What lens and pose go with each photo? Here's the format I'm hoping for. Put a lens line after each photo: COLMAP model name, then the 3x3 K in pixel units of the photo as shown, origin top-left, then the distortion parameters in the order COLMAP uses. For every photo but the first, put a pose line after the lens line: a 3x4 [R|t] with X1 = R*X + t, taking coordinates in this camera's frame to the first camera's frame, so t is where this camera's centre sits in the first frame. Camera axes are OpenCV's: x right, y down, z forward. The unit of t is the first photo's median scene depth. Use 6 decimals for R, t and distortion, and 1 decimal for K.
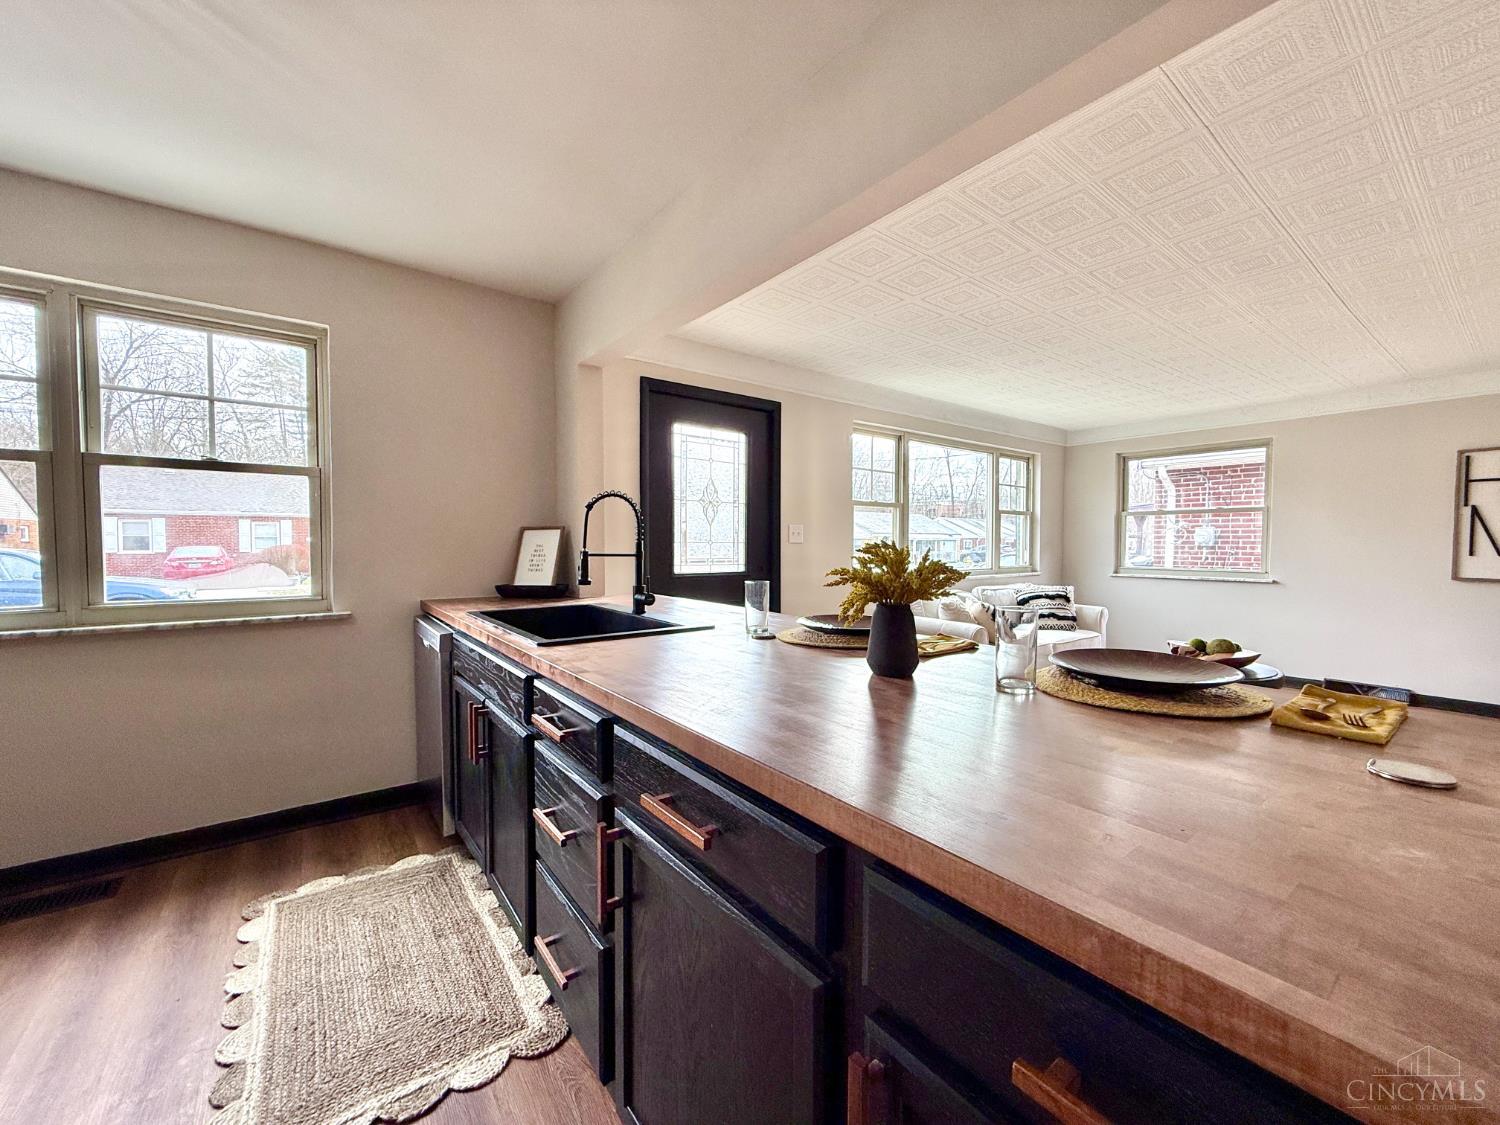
lens RADIAL K [[599.1, 0, 750.0], [0, 599.1, 562.5], [0, 0, 1]] dist [0.001309, 0.000357]
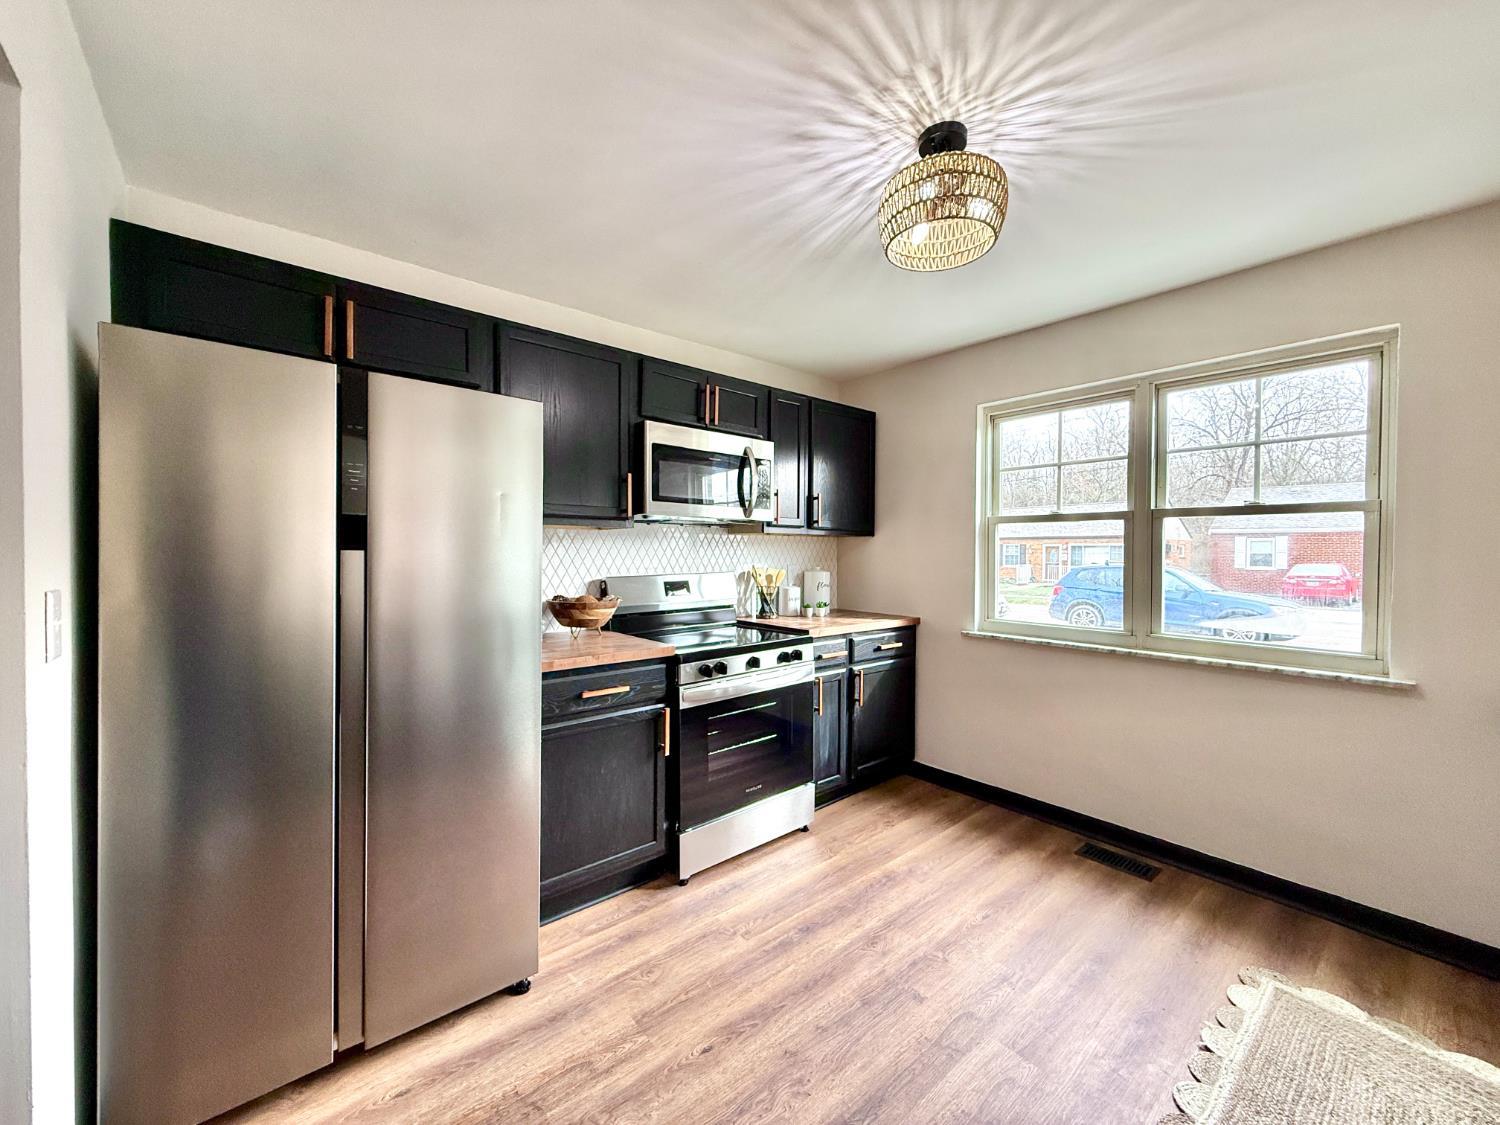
lens RADIAL K [[599.1, 0, 750.0], [0, 599.1, 562.5], [0, 0, 1]] dist [0.001309, 0.000357]
pose [[0.047643, 0.021349, -0.998636, 0.073201], [-0.037645, 0.999100, 0.019563, -0.065276], [0.998155, 0.036662, 0.048404, 0.119697]]
